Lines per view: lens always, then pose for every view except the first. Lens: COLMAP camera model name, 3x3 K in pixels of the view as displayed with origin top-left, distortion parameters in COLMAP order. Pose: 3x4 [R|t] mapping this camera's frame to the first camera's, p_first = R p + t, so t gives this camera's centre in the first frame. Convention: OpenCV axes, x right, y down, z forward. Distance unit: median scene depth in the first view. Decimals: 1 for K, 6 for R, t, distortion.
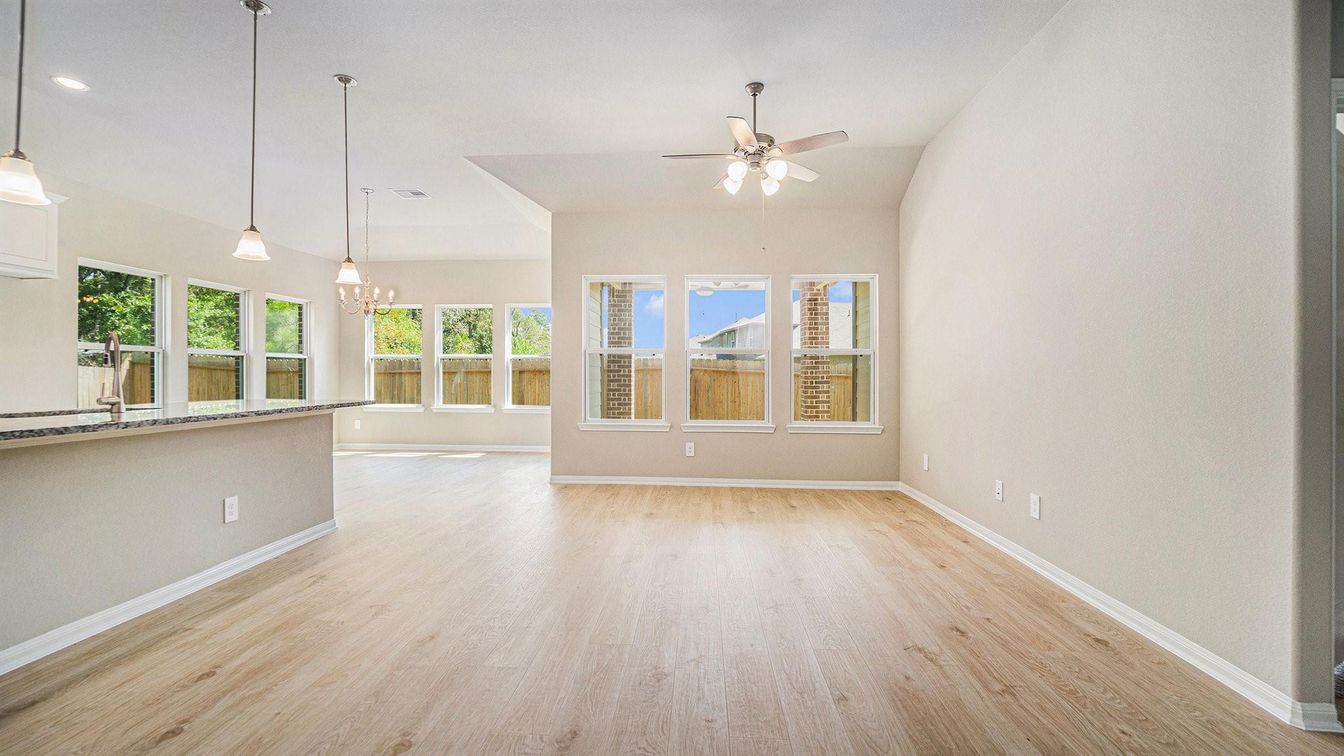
lens RADIAL K [[555.4, 0, 658.2], [0, 555.4, 372.2], [0, 0, 1]] dist [-0.008202, -0.001969]
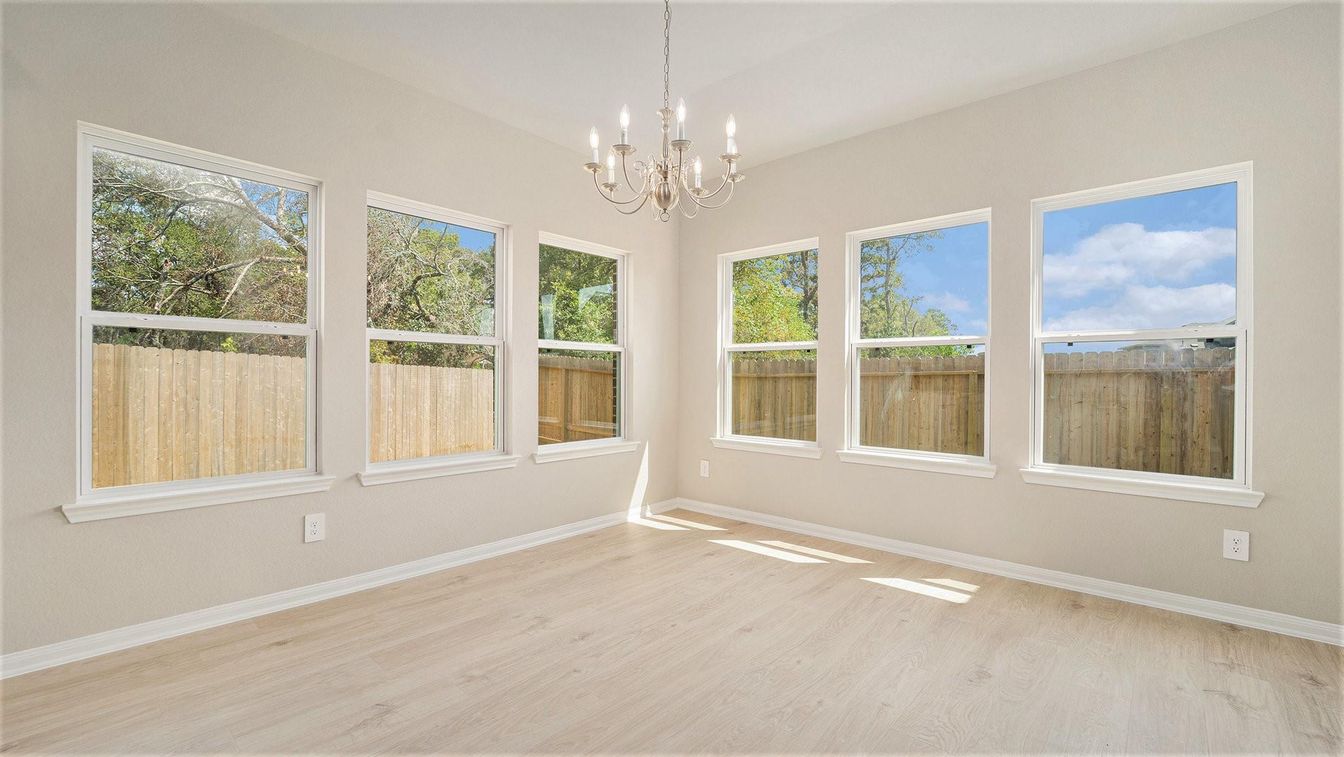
lens RADIAL K [[555.4, 0, 661.7], [0, 555.4, 376.6], [0, 0, 1]] dist [-0.008202, -0.001969]
pose [[0.777443, -0.001611, -0.628952, -0.239853], [0.001022, 0.999999, -0.001299, 0.000911], [0.628953, 0.000367, 0.777443, 0.569493]]
